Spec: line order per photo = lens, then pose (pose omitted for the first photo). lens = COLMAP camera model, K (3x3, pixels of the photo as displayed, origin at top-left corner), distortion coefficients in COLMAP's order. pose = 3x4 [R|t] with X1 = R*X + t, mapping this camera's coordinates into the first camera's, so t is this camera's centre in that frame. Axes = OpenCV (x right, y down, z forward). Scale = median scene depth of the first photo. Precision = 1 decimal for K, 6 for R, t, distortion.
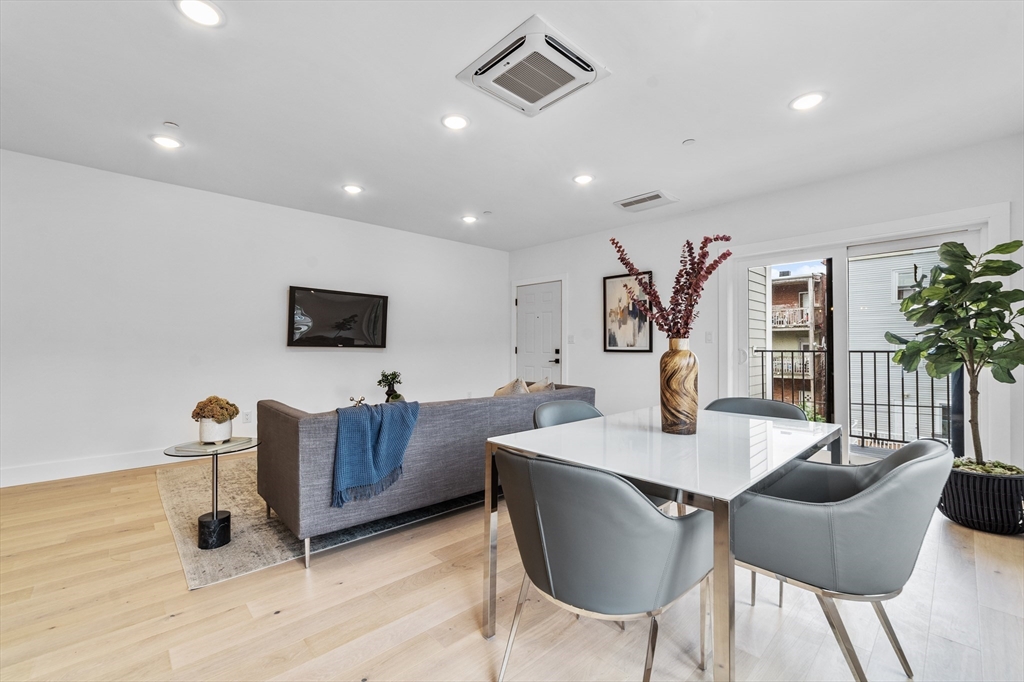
lens RADIAL K [[426.9, 0, 507.4], [0, 426.9, 335.0], [0, 0, 1]] dist [-0.001971, 0.008918]
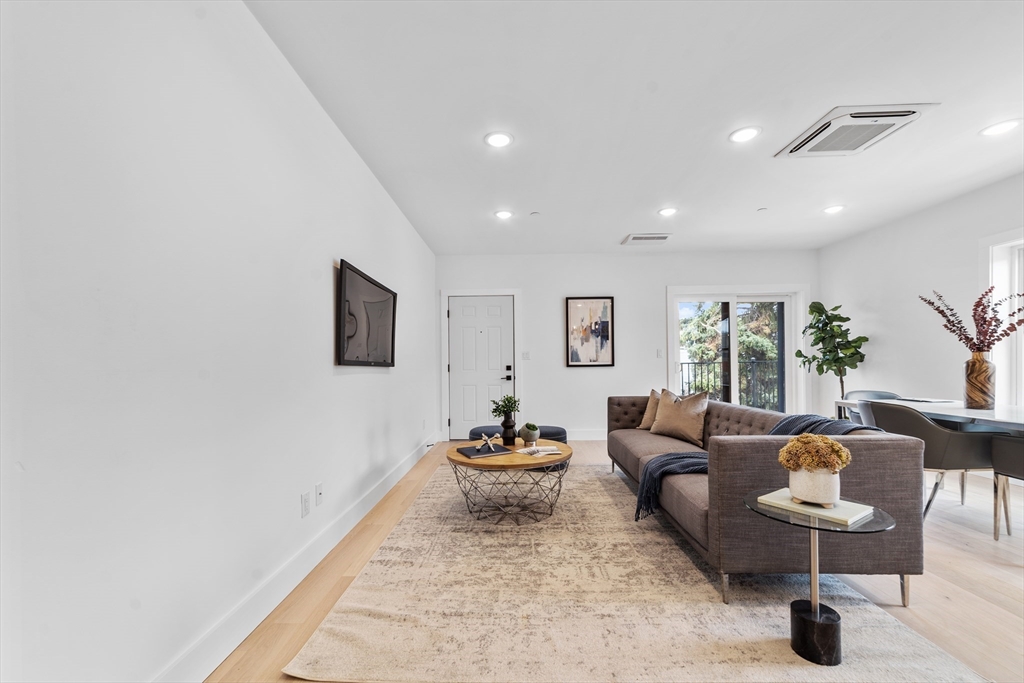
lens RADIAL K [[414.9, 0, 510.9], [0, 414.9, 359.9], [0, 0, 1]] dist [-0.018642, 0.008488]
pose [[0.694363, -0.008264, 0.719578, -0.637791], [-0.002549, 0.999900, 0.013943, 0.007462], [-0.719620, -0.011515, 0.694272, 0.387288]]
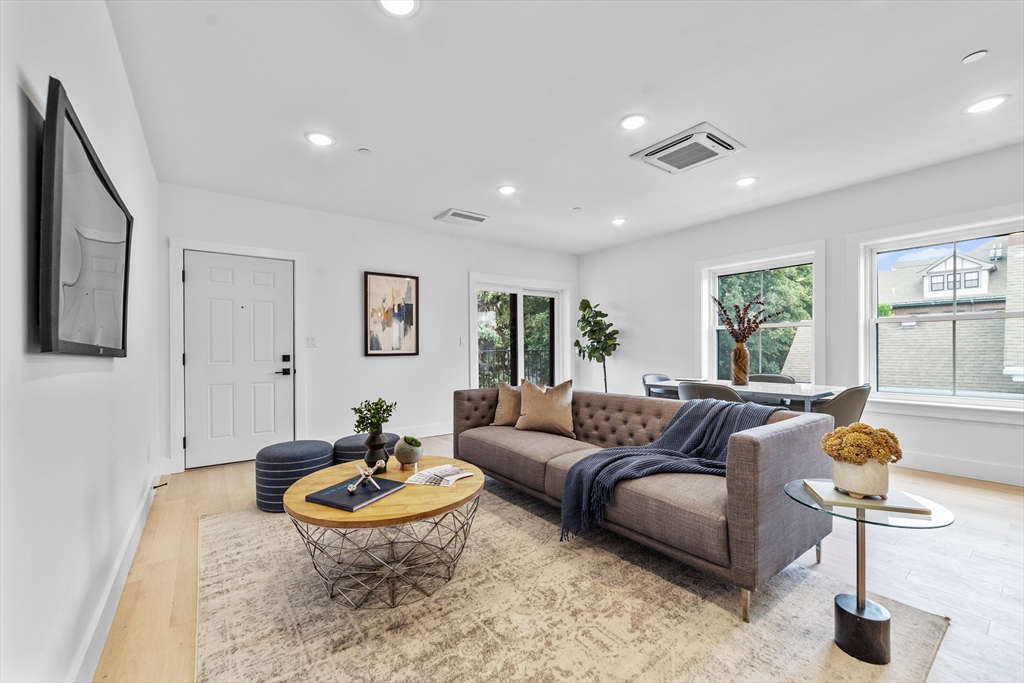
lens RADIAL K [[407.4, 0, 503.5], [0, 407.4, 345.8], [0, 0, 1]] dist [-0.022018, 0.007683]
pose [[0.123611, 0.001689, 0.992329, -0.585444], [-0.013530, 0.999908, -0.000016, 0.014253], [-0.992239, -0.013424, 0.123622, 0.629677]]
